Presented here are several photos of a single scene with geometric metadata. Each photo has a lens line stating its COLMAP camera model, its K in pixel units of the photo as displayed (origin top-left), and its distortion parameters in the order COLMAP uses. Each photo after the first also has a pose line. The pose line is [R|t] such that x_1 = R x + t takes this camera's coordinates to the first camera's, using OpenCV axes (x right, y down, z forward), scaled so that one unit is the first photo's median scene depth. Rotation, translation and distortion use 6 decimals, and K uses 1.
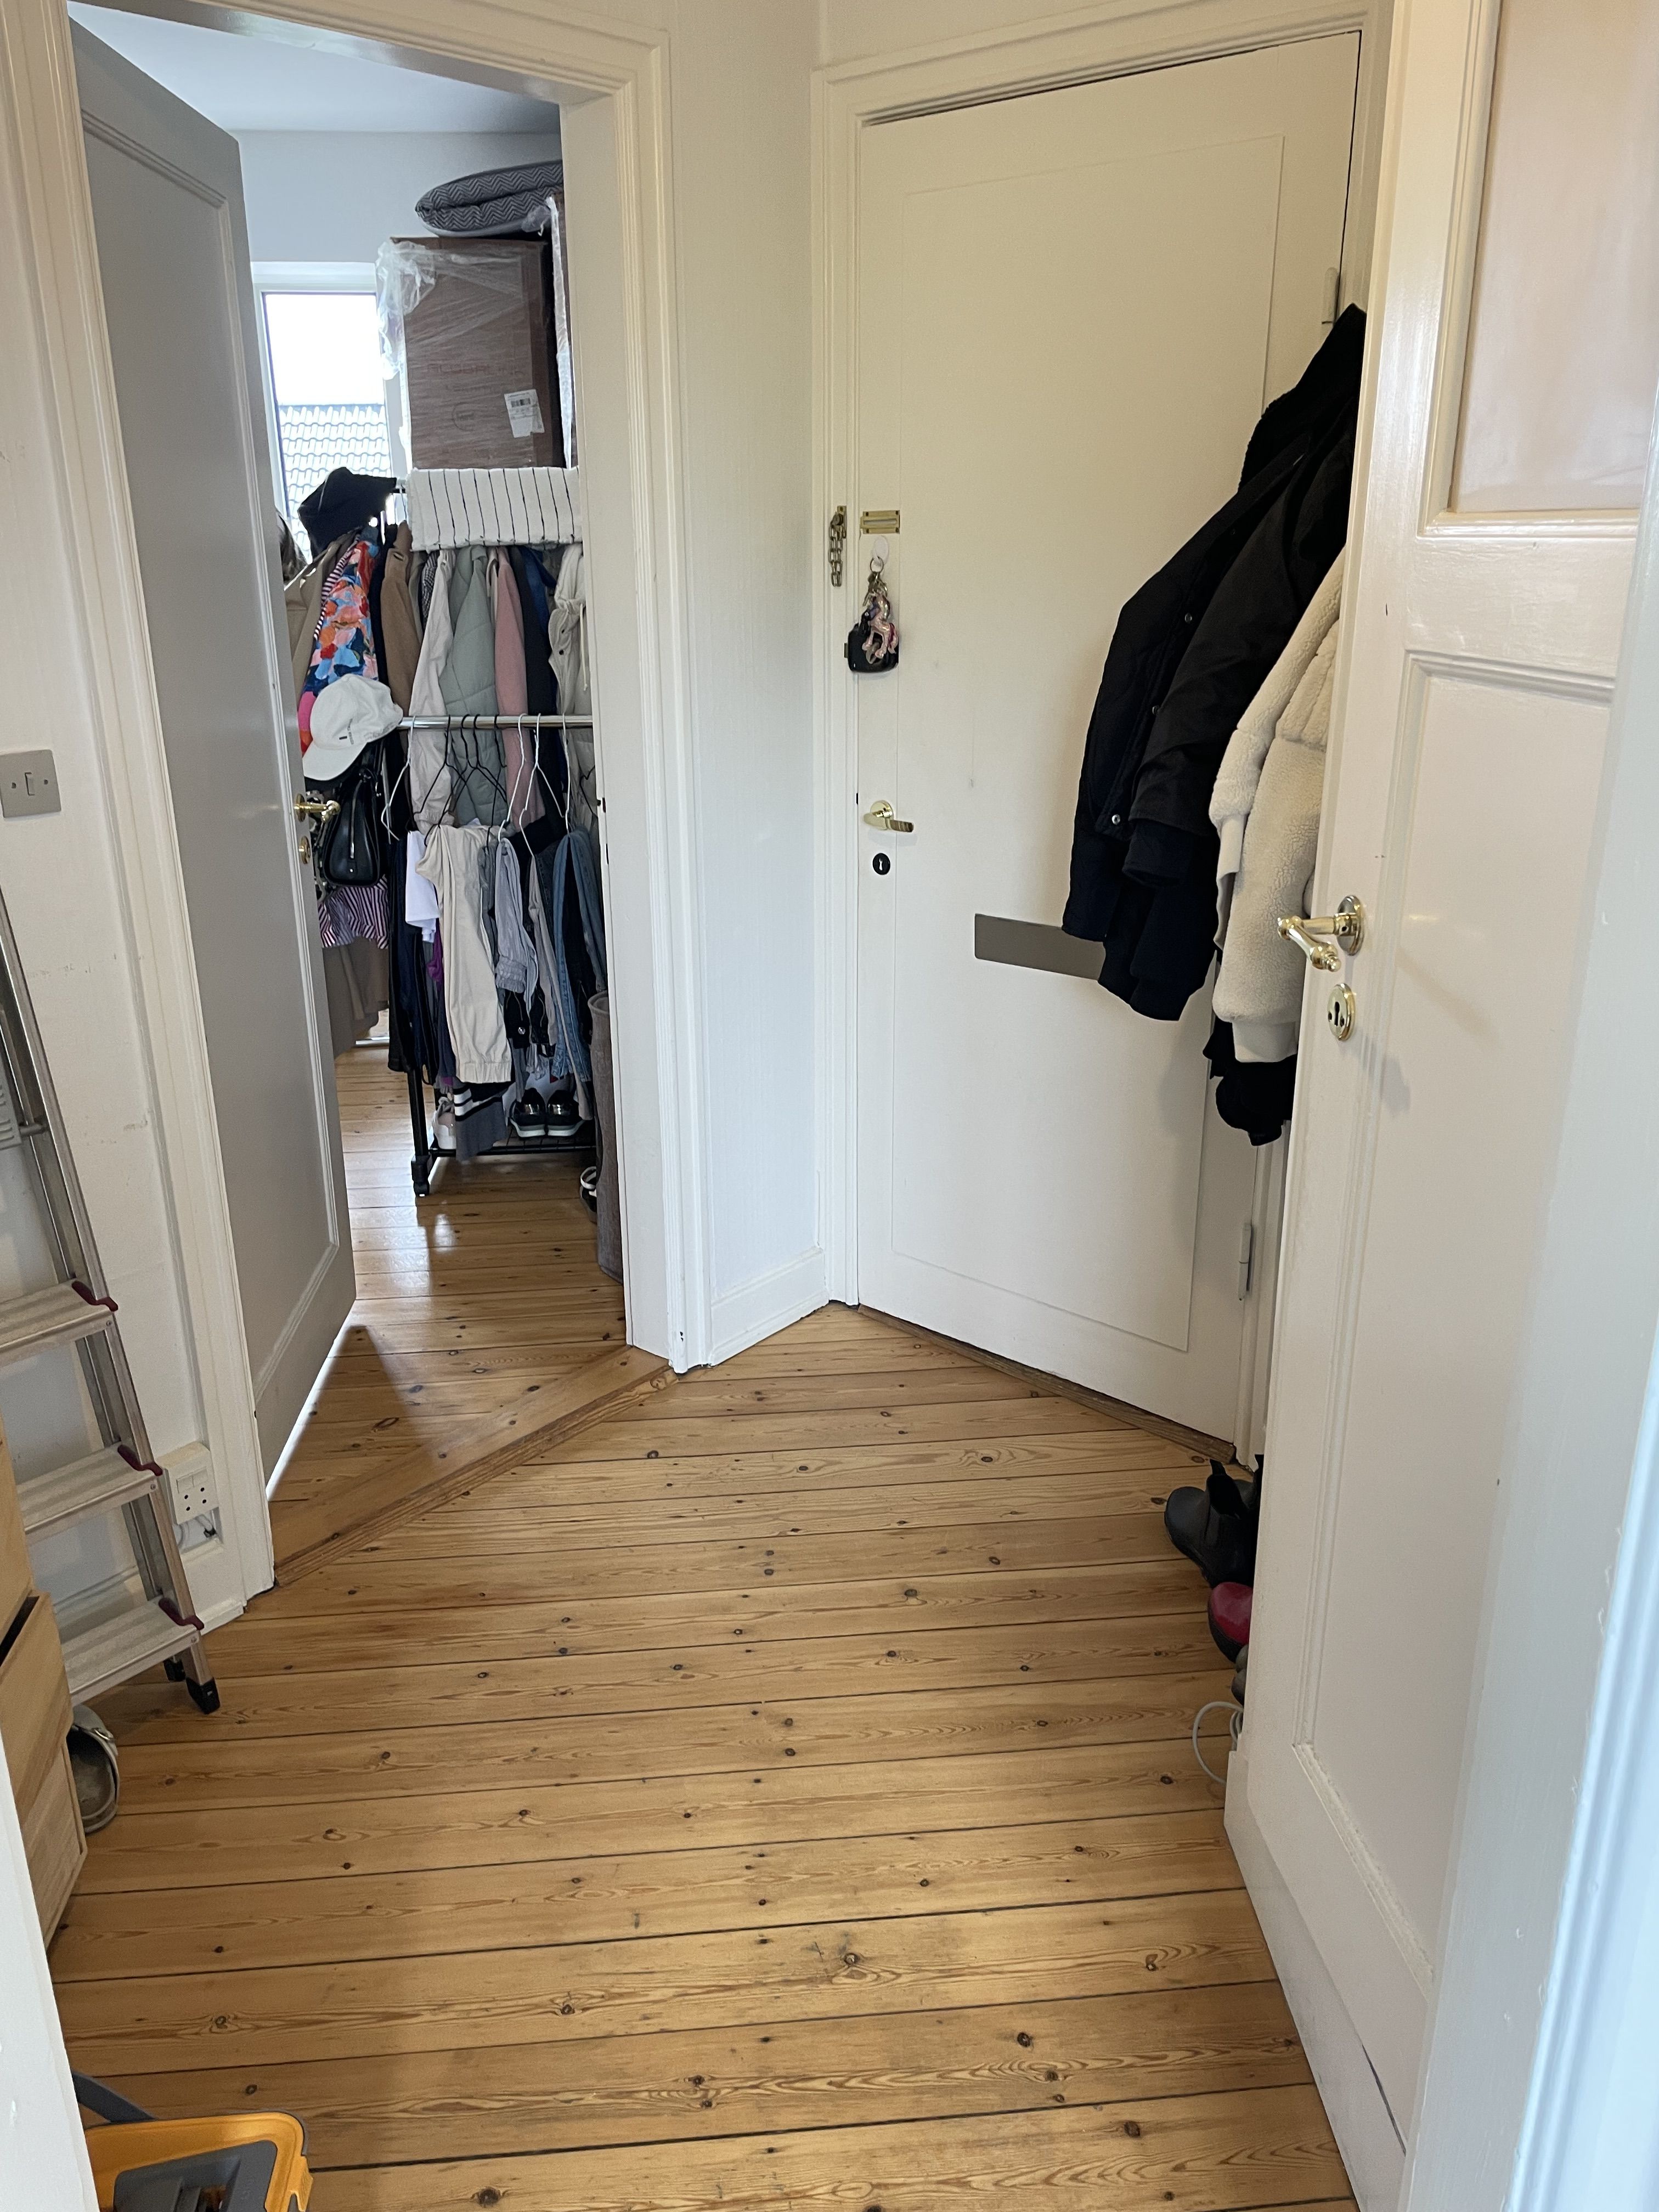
lens RADIAL K [[1669.7, 0, 832.7], [0, 1669.7, 1106.6], [0, 0, 1]] dist [0.079723, -0.106831]
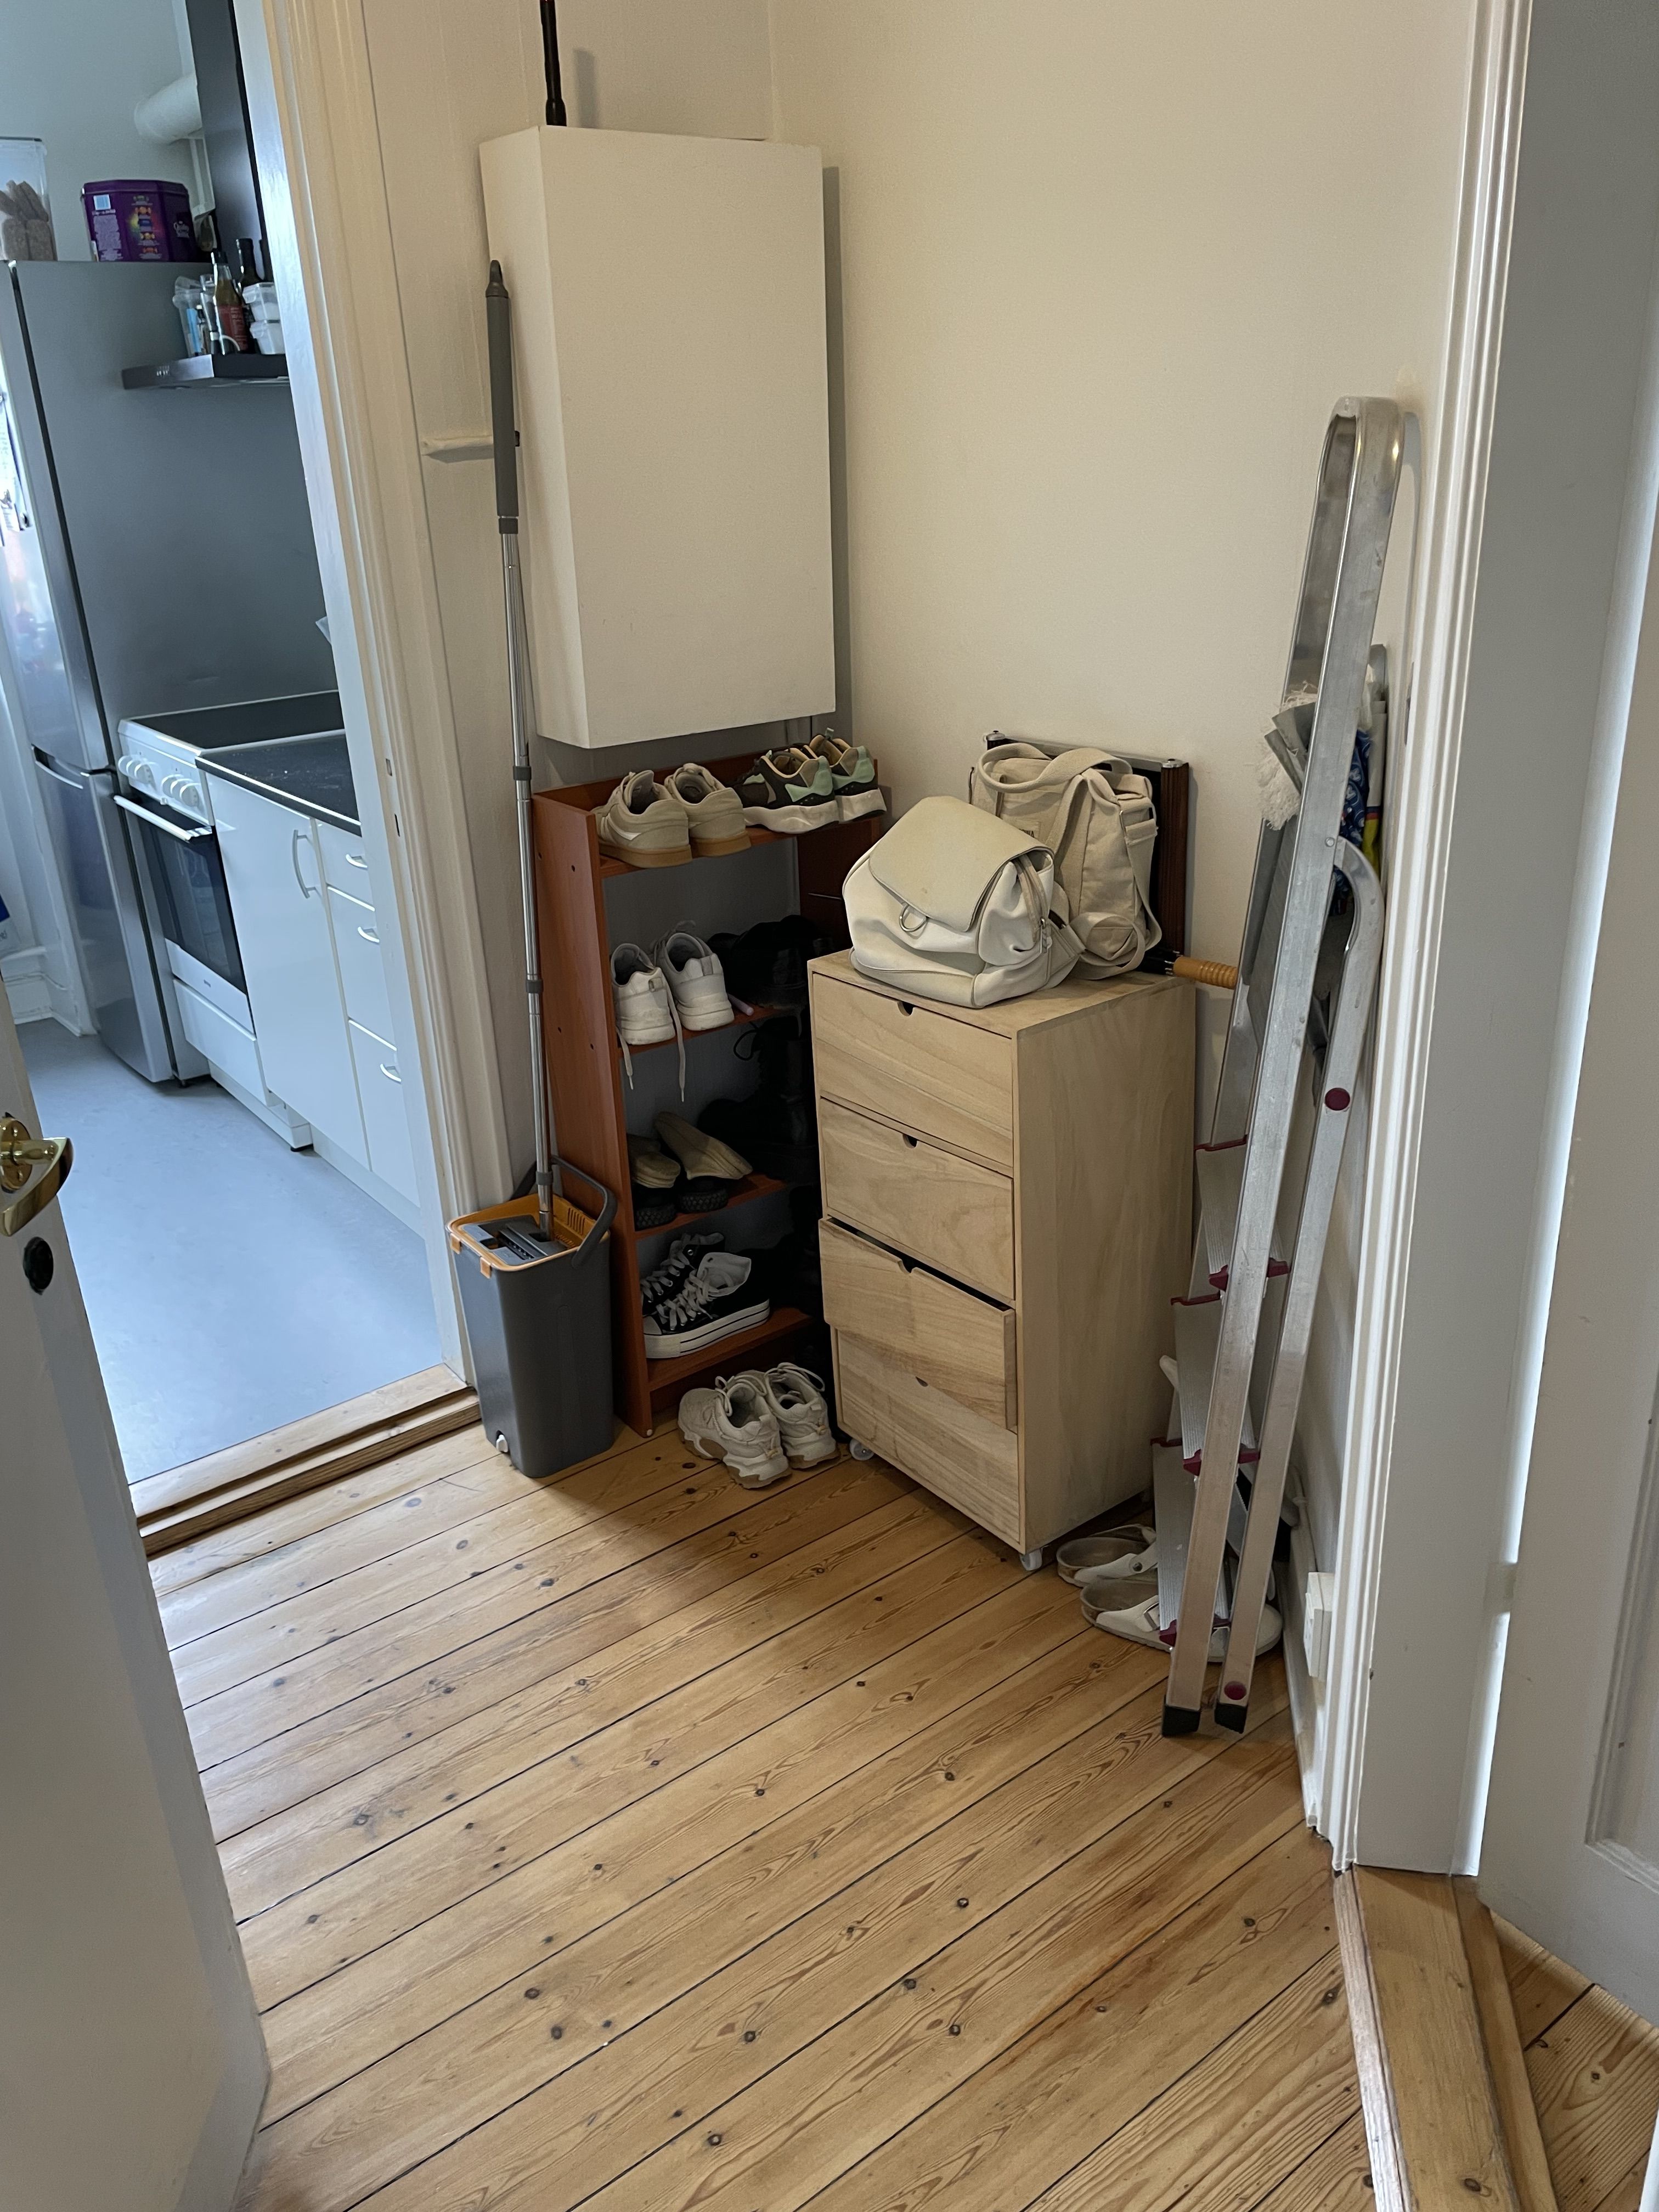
lens RADIAL K [[1669.7, 0, 831.9], [0, 1669.7, 1103.7], [0, 0, 1]] dist [0.079723, -0.106831]
pose [[-0.848515, 0.233658, -0.474791, 0.149173], [-0.129625, 0.778122, 0.614592, -0.493687], [0.513049, 0.583035, -0.629960, 1.470085]]
